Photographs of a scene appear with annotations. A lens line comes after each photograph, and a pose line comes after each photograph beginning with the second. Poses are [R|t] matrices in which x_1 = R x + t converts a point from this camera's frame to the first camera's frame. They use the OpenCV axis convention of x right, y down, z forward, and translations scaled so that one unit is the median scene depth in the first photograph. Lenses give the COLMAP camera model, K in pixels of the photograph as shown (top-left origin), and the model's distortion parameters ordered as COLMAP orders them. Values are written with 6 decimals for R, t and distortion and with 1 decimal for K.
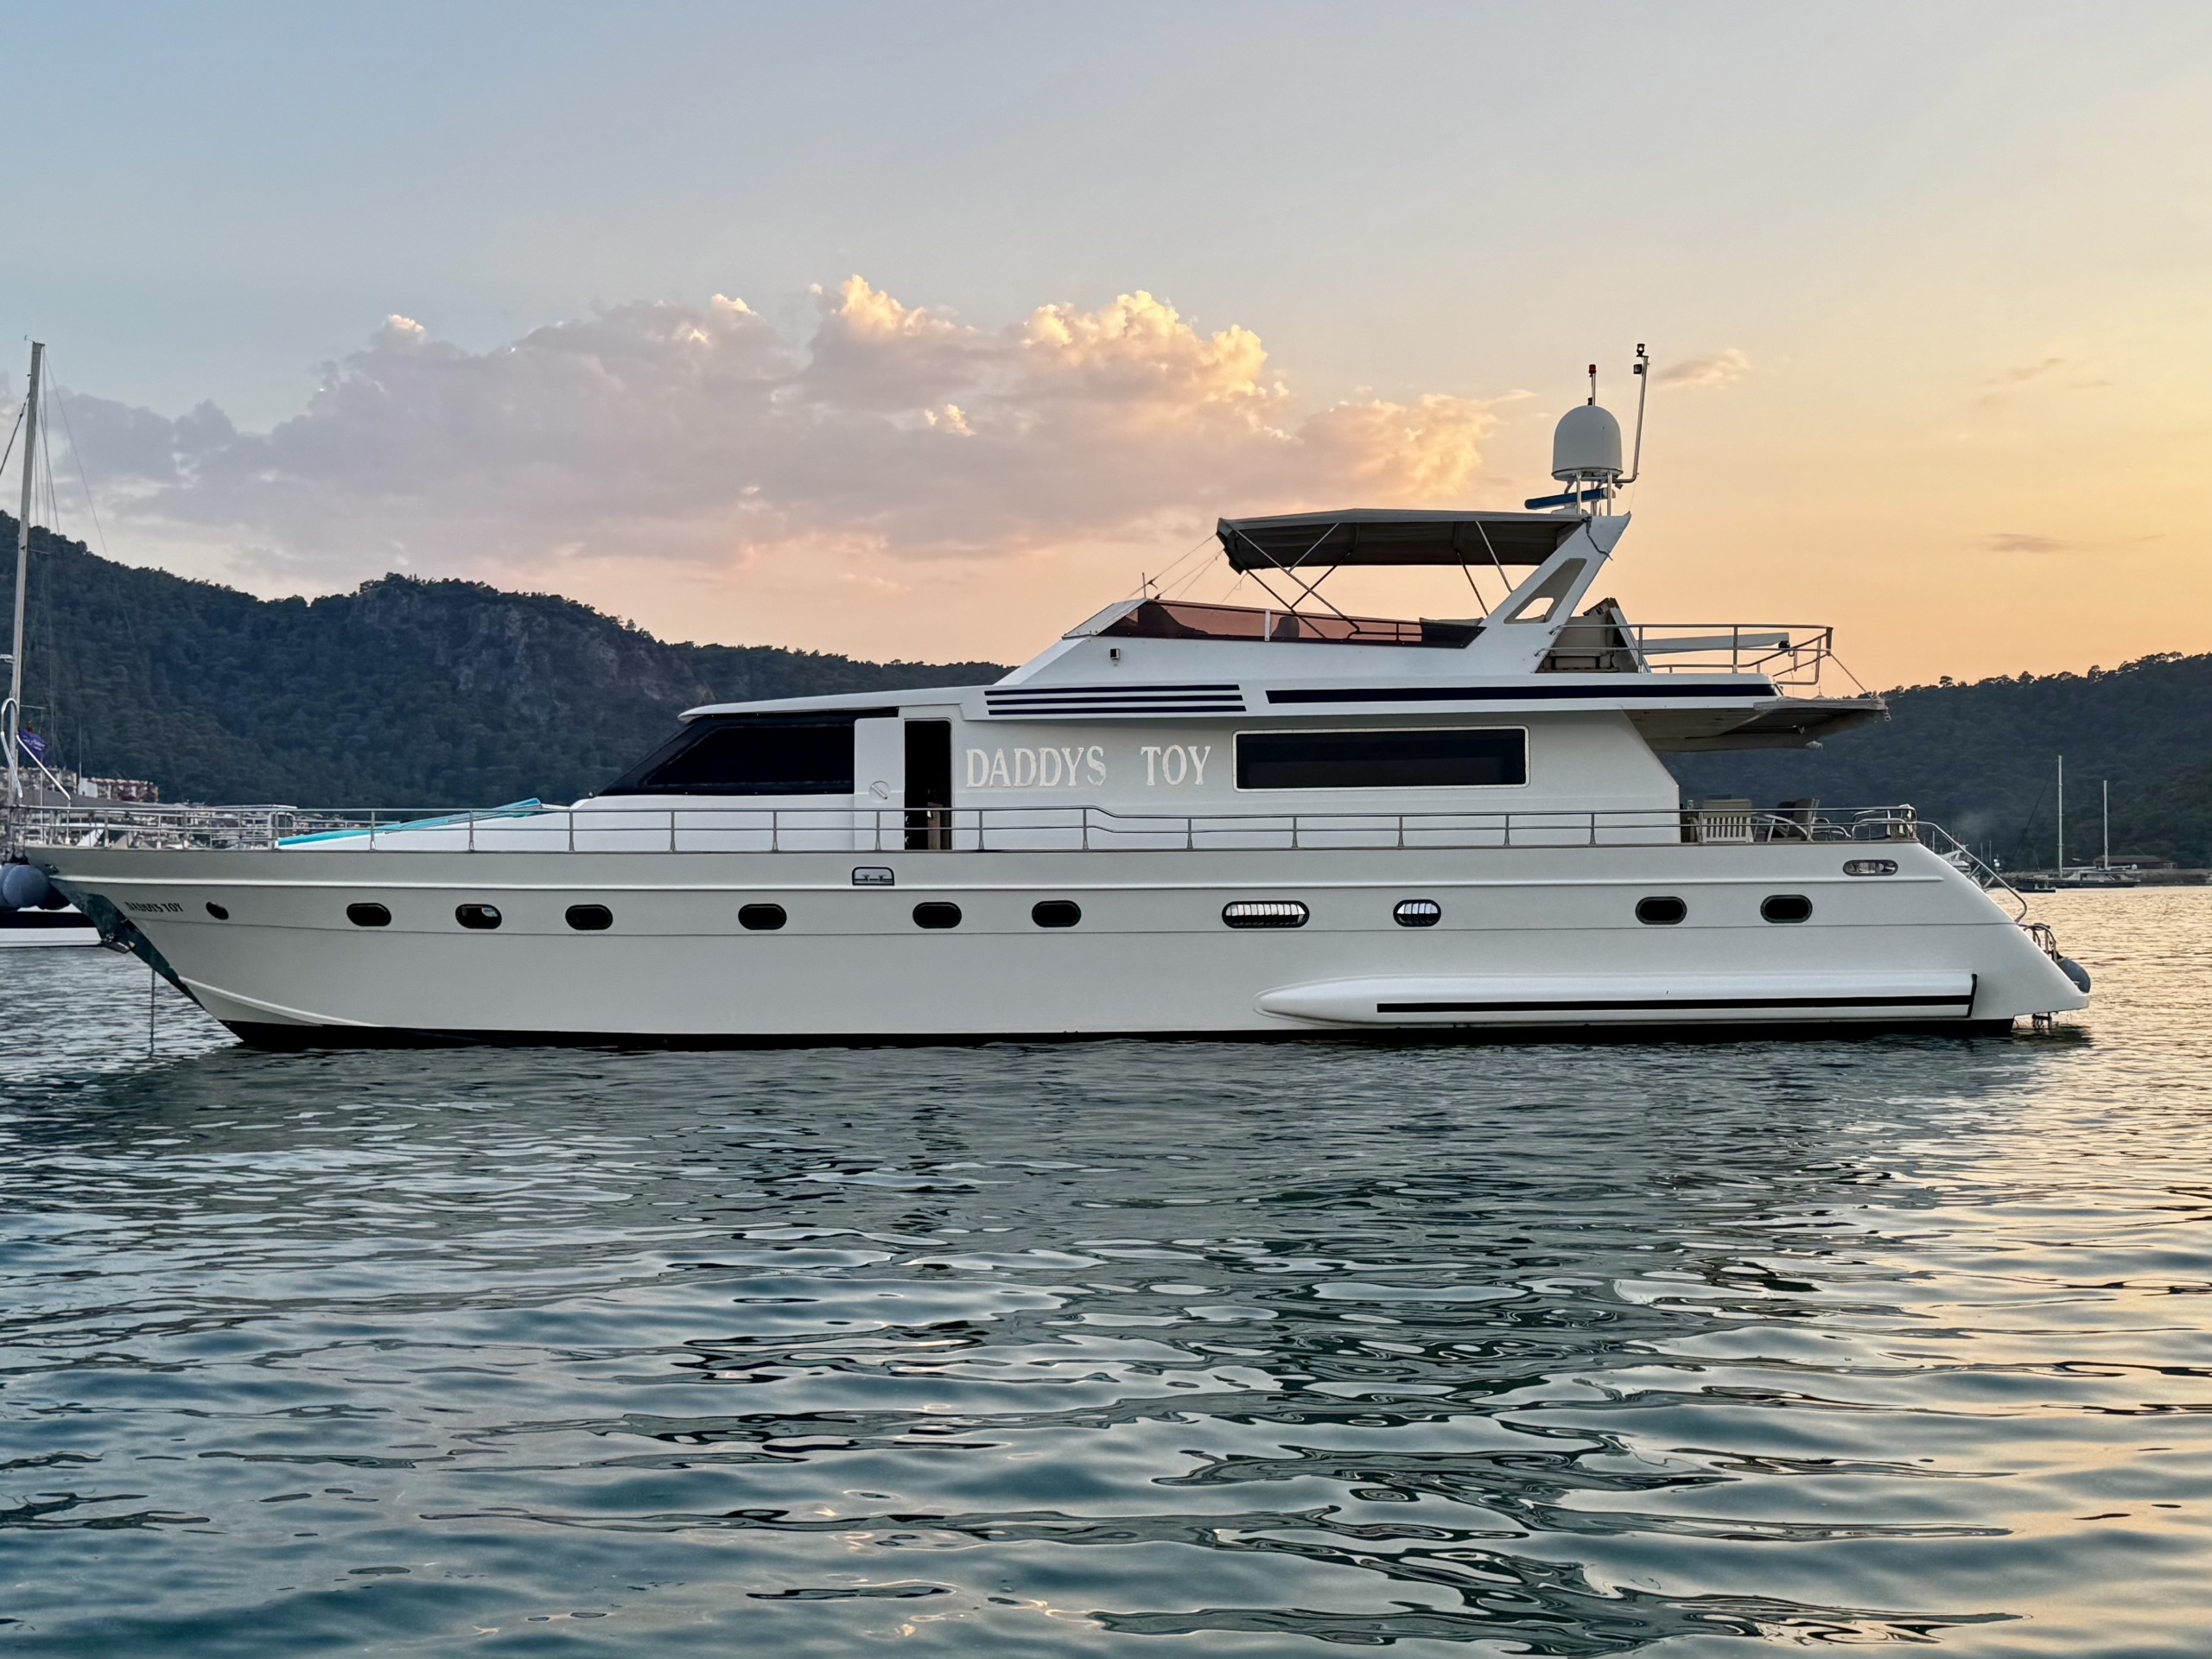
lens RADIAL K [[2784.8, 0, 1106.0], [0, 2784.8, 829.5], [0, 0, 1]] dist [0.151834, -0.000456]
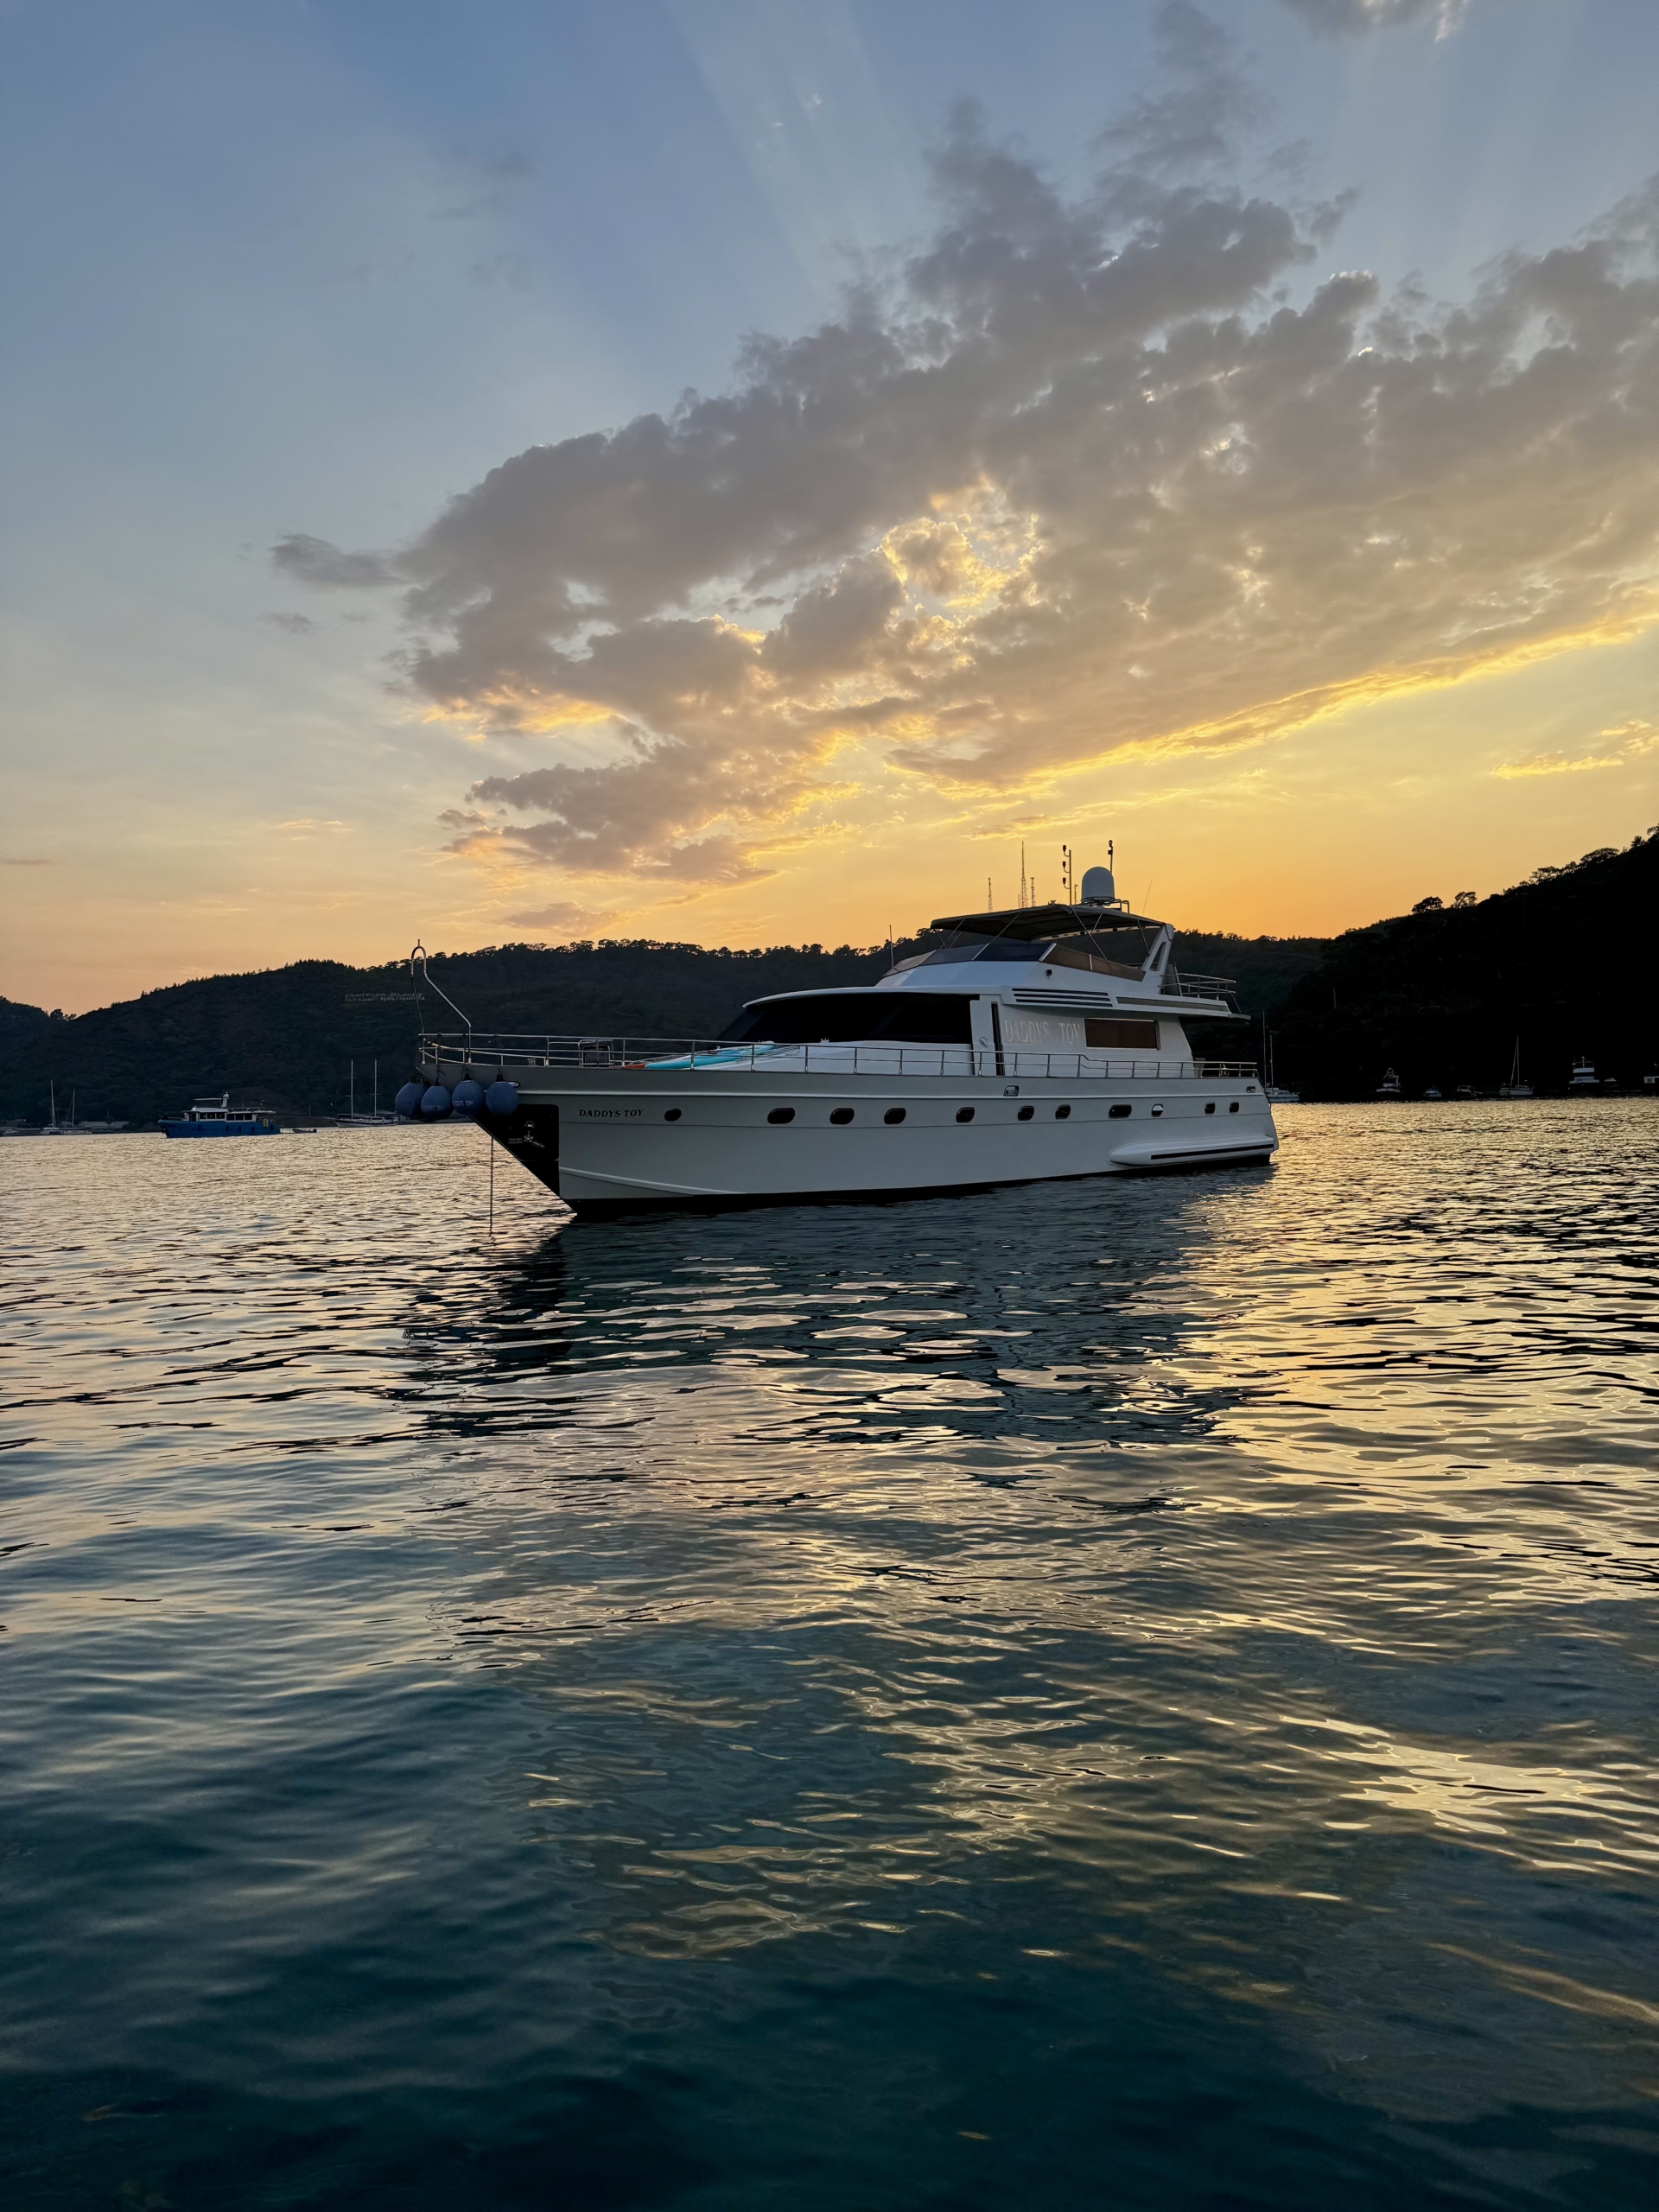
lens RADIAL K [[1602.4, 0, 829.5], [0, 1602.4, 1106.0], [0, 0, 1]] dist [0.213688, -0.490895]
pose [[0.581640, -0.000414, 0.813447, -0.901615], [0.000724, 1.000000, -0.000009, 0.024442], [-0.813446, 0.000594, 0.581640, 0.477002]]
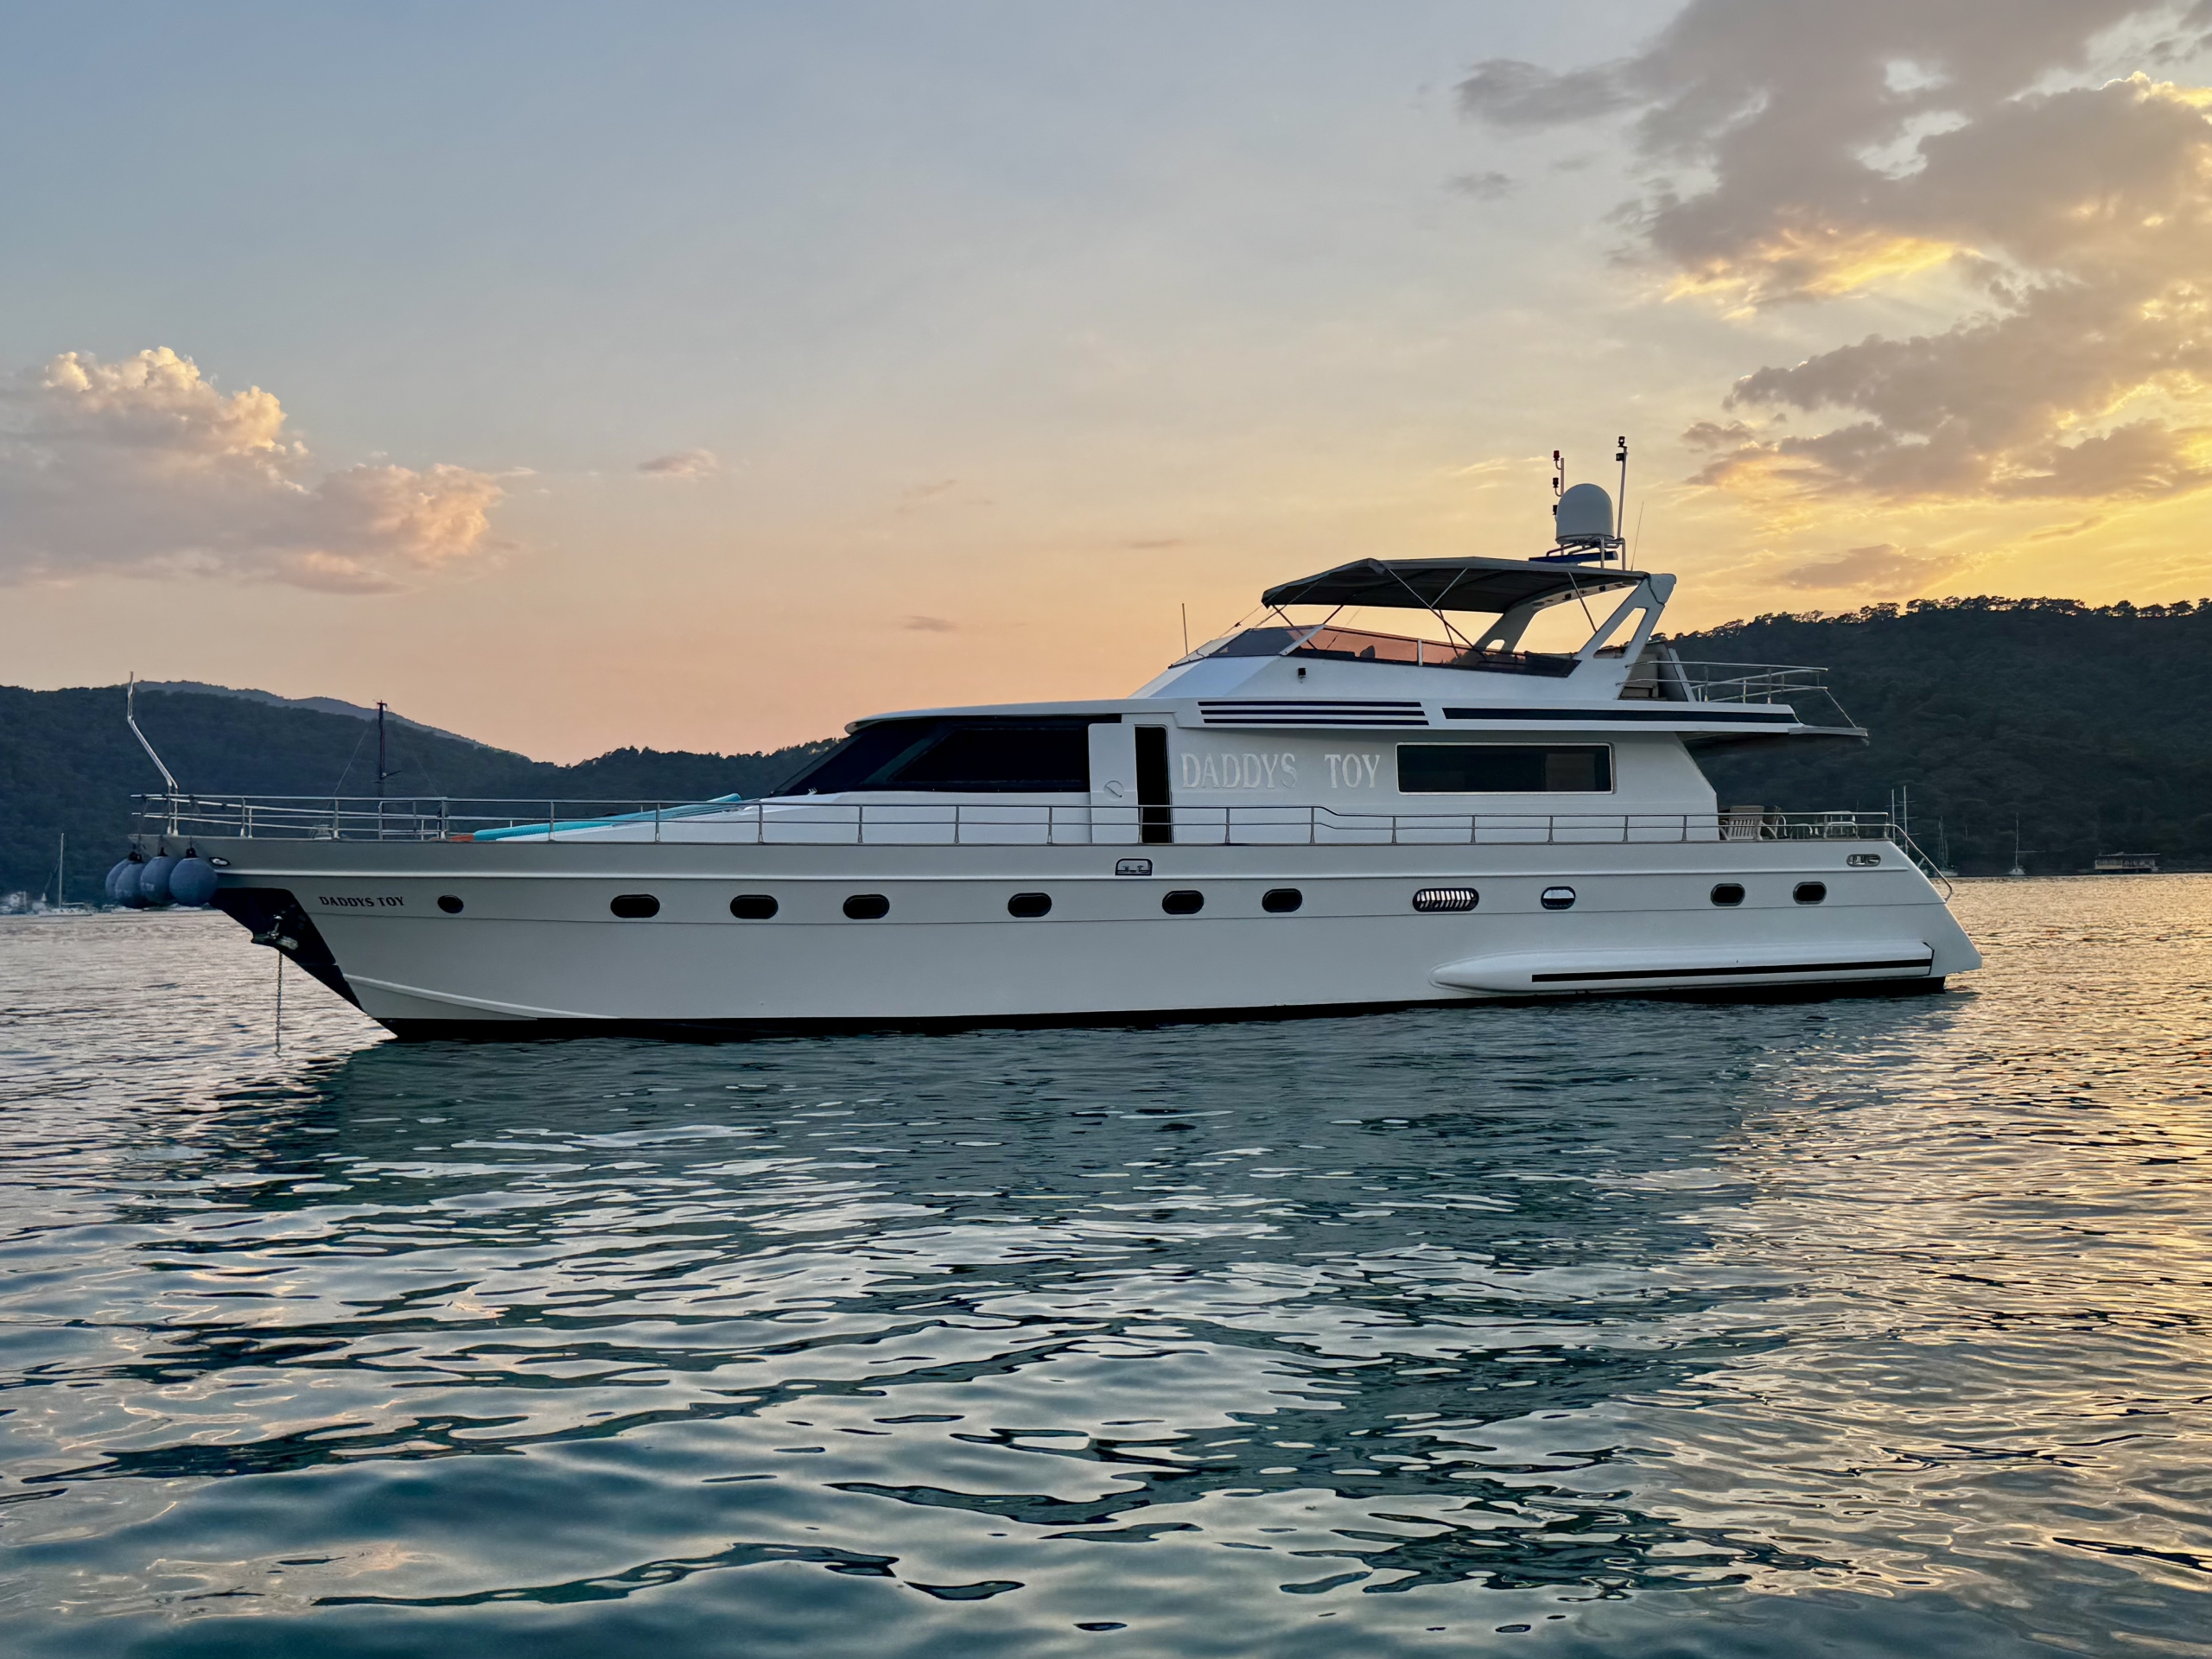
lens RADIAL K [[2341.8, 0, 1106.0], [0, 2341.8, 829.5], [0, 0, 1]] dist [0.142186, -0.263339]
pose [[0.904151, 0.007093, 0.427154, -0.455357], [-0.003211, 0.999947, -0.009809, 0.010354], [-0.427201, 0.007497, 0.904125, 0.161344]]
